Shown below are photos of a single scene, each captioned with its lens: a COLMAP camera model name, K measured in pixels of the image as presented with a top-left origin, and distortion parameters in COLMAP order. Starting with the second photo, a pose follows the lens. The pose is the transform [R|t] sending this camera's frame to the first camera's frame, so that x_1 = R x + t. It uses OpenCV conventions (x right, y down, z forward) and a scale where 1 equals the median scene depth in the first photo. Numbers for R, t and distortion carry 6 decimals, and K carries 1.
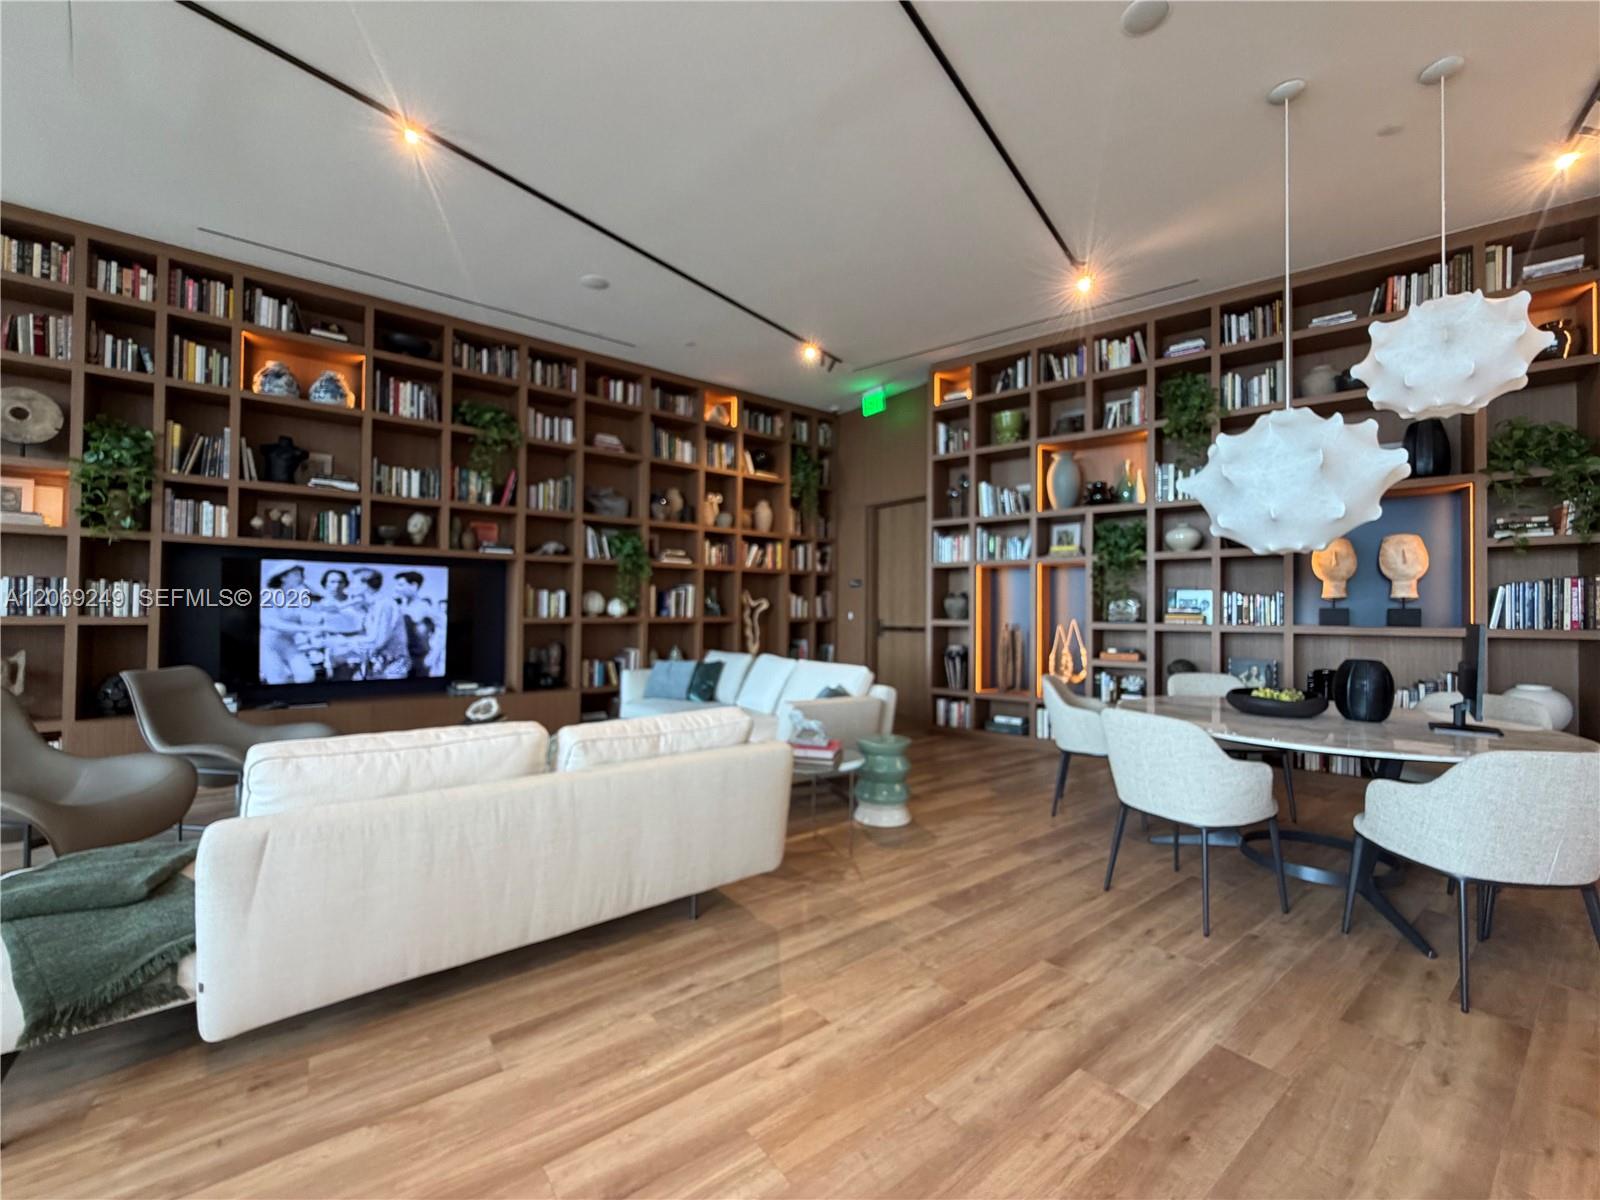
lens RADIAL K [[635.3, 0, 802.0], [0, 635.3, 601.9], [0, 0, 1]] dist [0.001786, -0.001160]
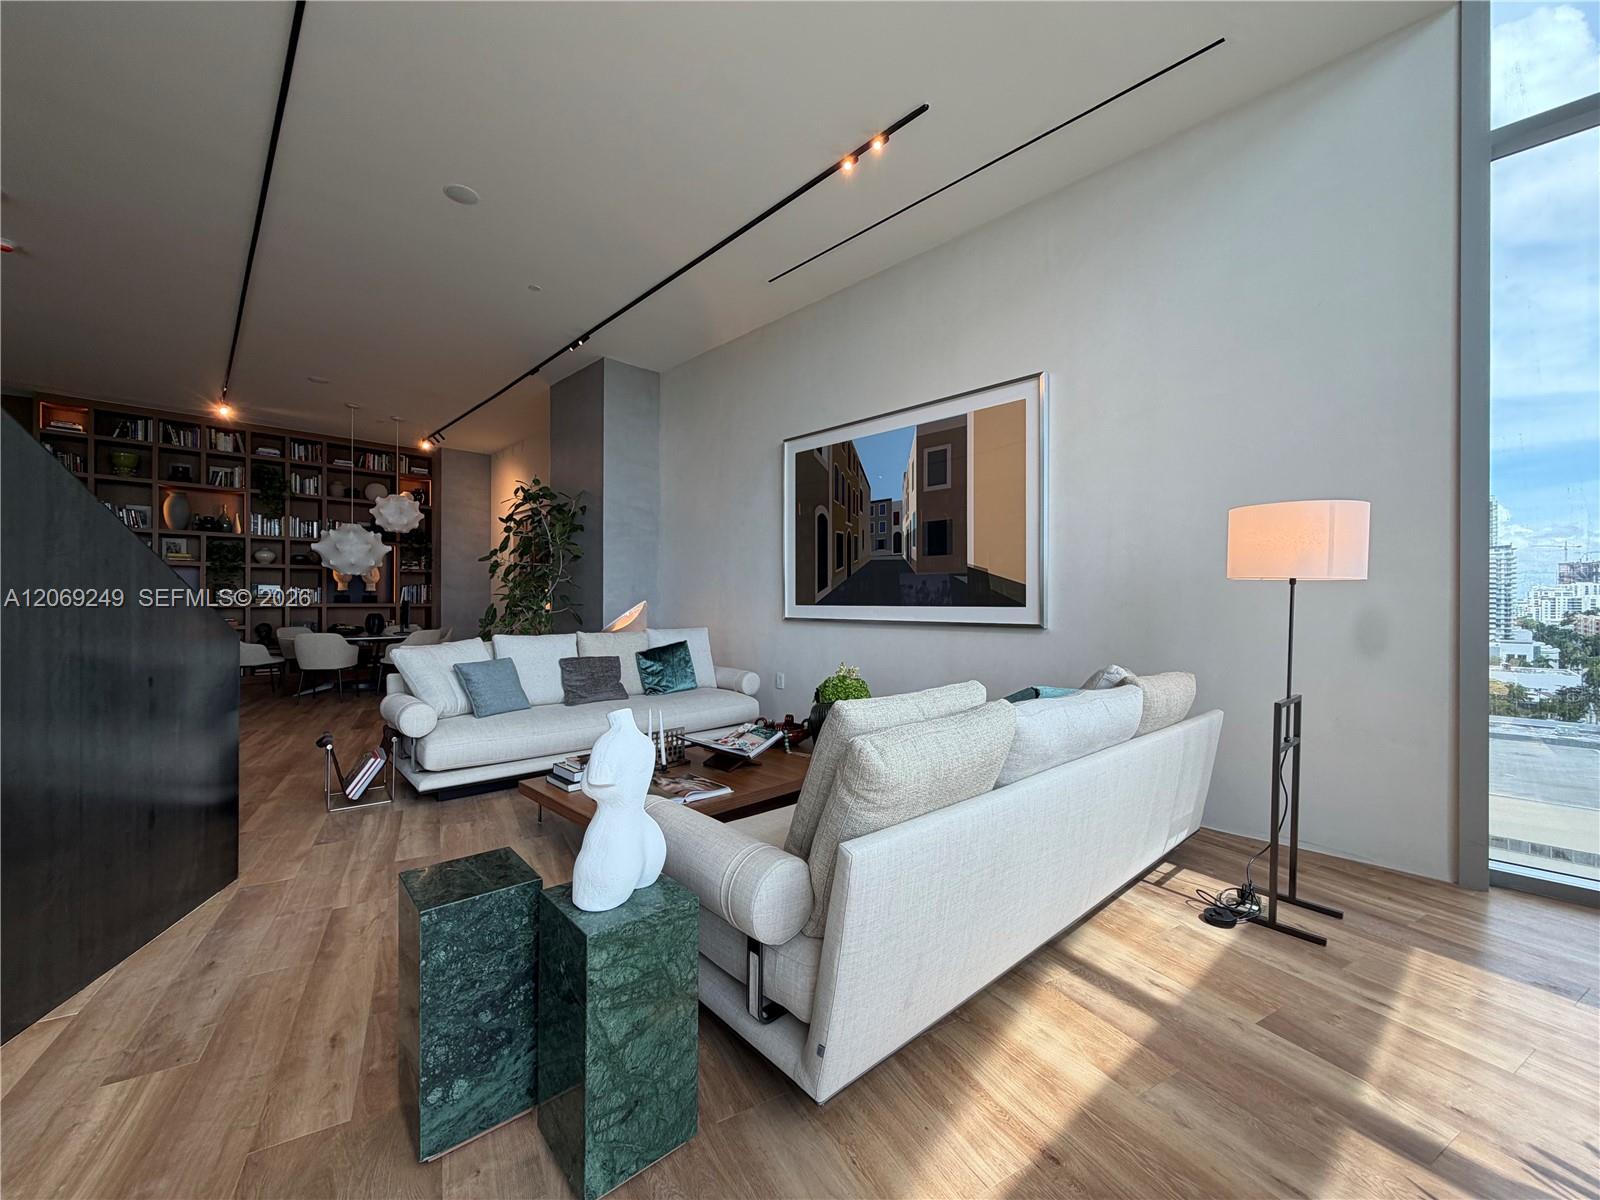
lens RADIAL K [[635.3, 0, 800.1], [0, 635.3, 605.5], [0, 0, 1]] dist [0.001786, -0.001160]
pose [[0.130412, -0.012074, 0.991386, -0.420686], [-0.016016, 0.999770, 0.014283, -0.004222], [-0.991331, -0.017741, 0.130188, -0.314795]]
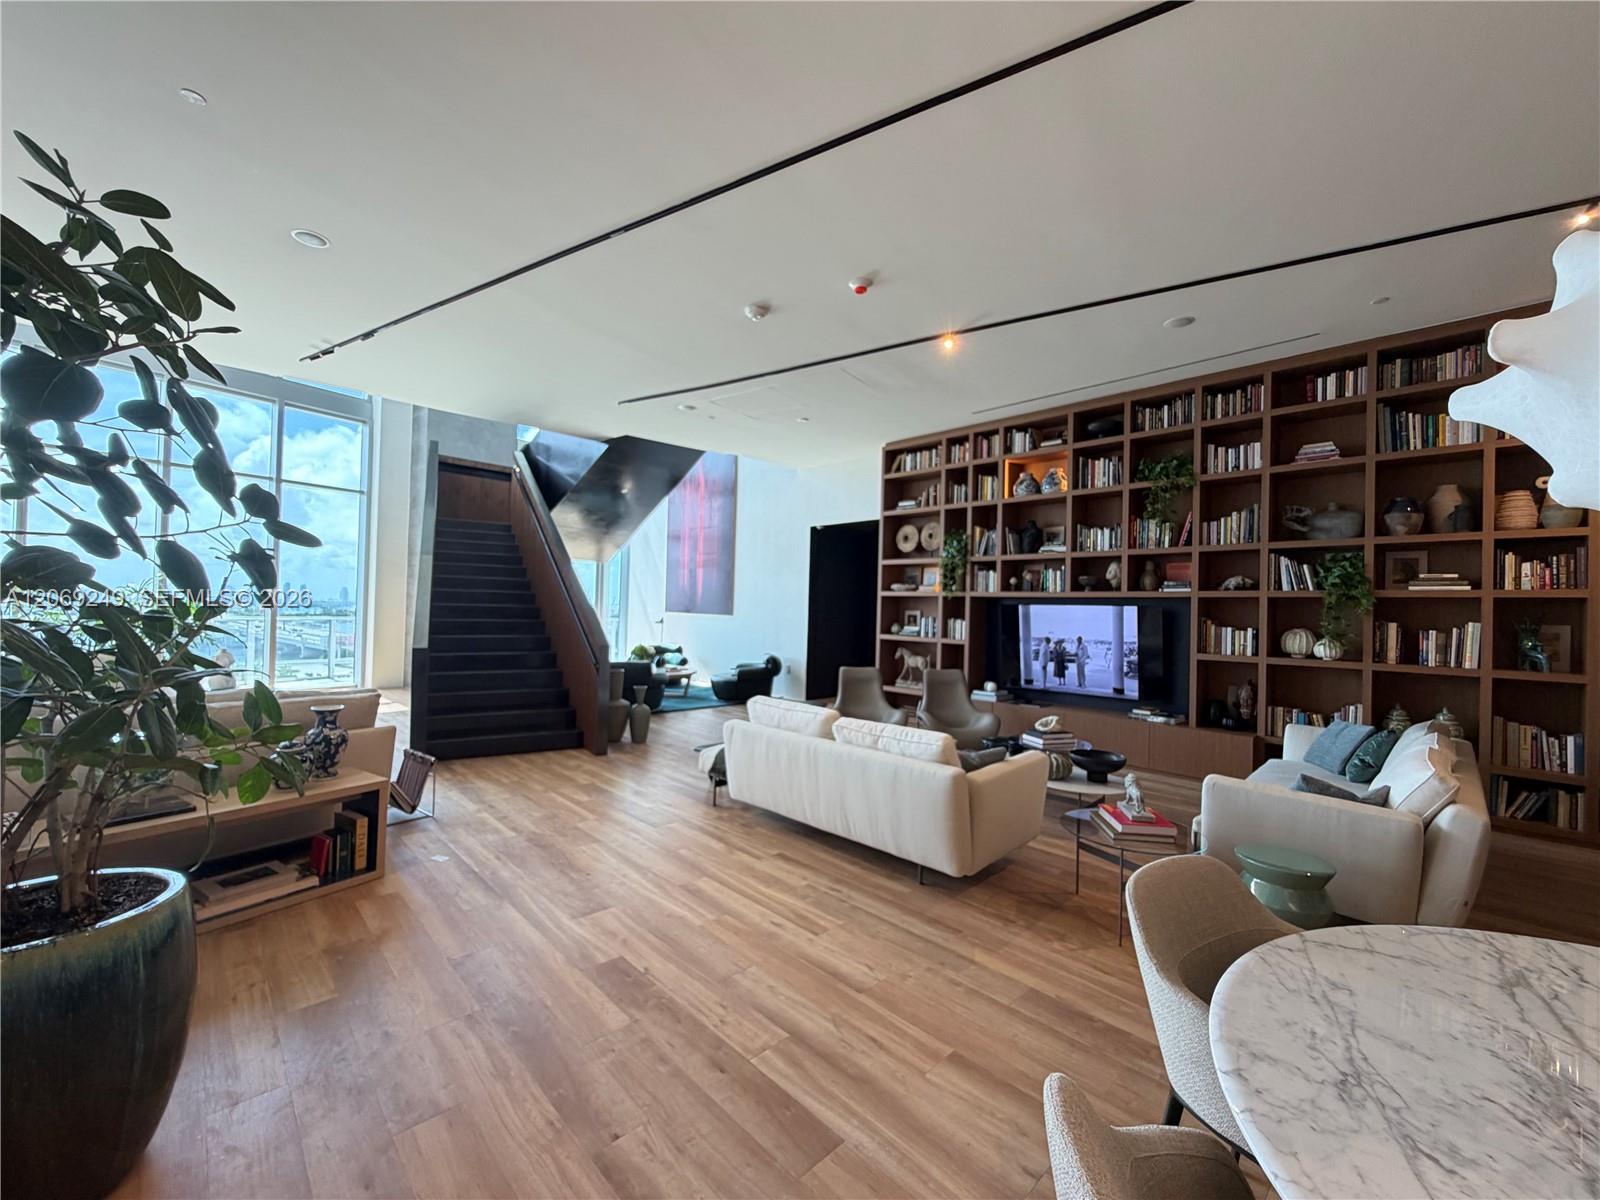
lens RADIAL K [[635.3, 0, 803.1], [0, 635.3, 606.7], [0, 0, 1]] dist [0.001786, -0.001160]
pose [[0.128223, -0.011134, -0.991683, 0.707743], [-0.014121, 0.999815, -0.013051, -0.042417], [0.991645, 0.015677, 0.128042, 0.353692]]
